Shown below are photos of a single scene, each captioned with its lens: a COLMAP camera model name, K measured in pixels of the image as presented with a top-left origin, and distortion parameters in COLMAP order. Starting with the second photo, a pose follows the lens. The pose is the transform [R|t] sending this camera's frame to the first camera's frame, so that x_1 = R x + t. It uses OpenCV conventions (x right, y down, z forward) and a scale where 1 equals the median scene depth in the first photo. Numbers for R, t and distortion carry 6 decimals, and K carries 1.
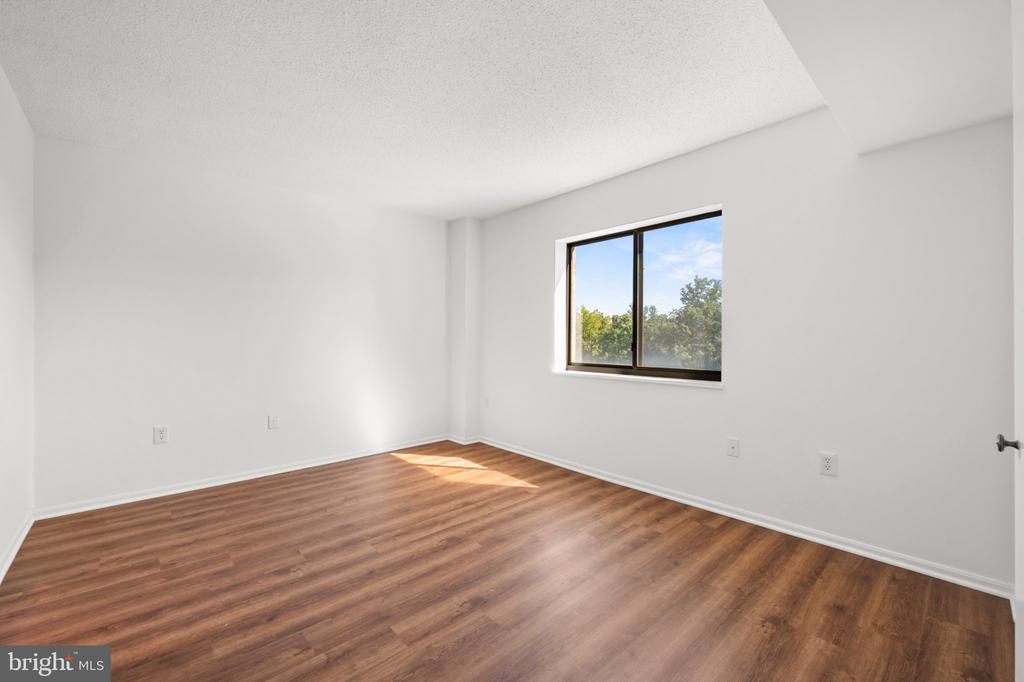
lens RADIAL K [[421.6, 0, 494.6], [0, 421.6, 339.6], [0, 0, 1]] dist [0.000026, 0.000629]
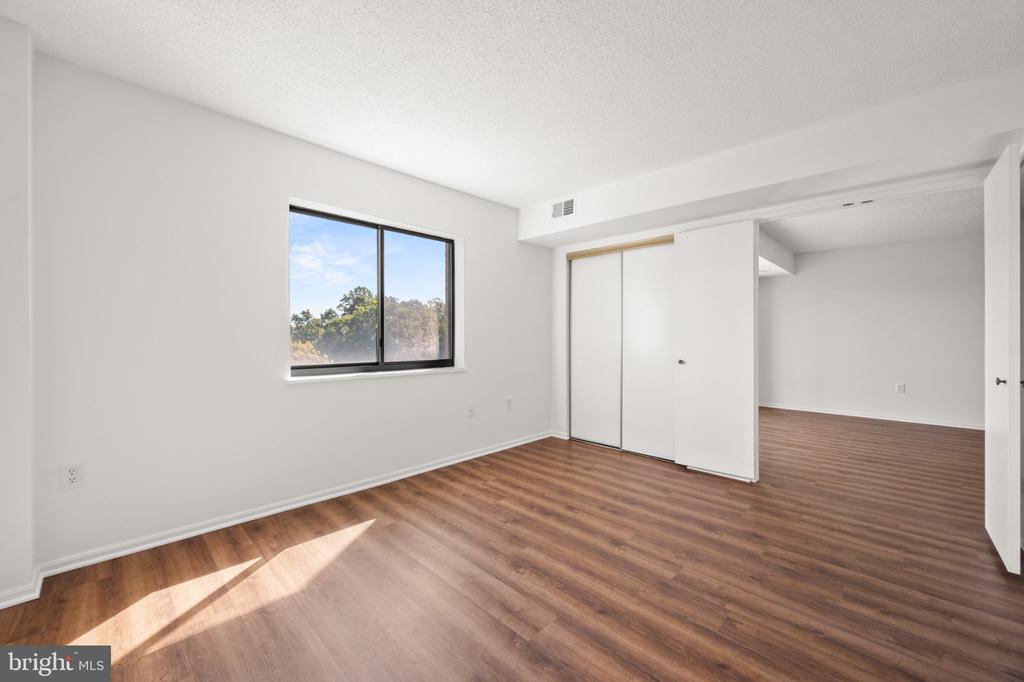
lens RADIAL K [[408.9, 0, 522.7], [0, 408.9, 340.8], [0, 0, 1]] dist [-0.002751, -0.000758]
pose [[-0.103583, -0.013430, 0.994530, -0.752412], [-0.001760, 0.999910, 0.013319, -0.001809], [-0.994619, -0.000371, -0.103598, 0.863938]]
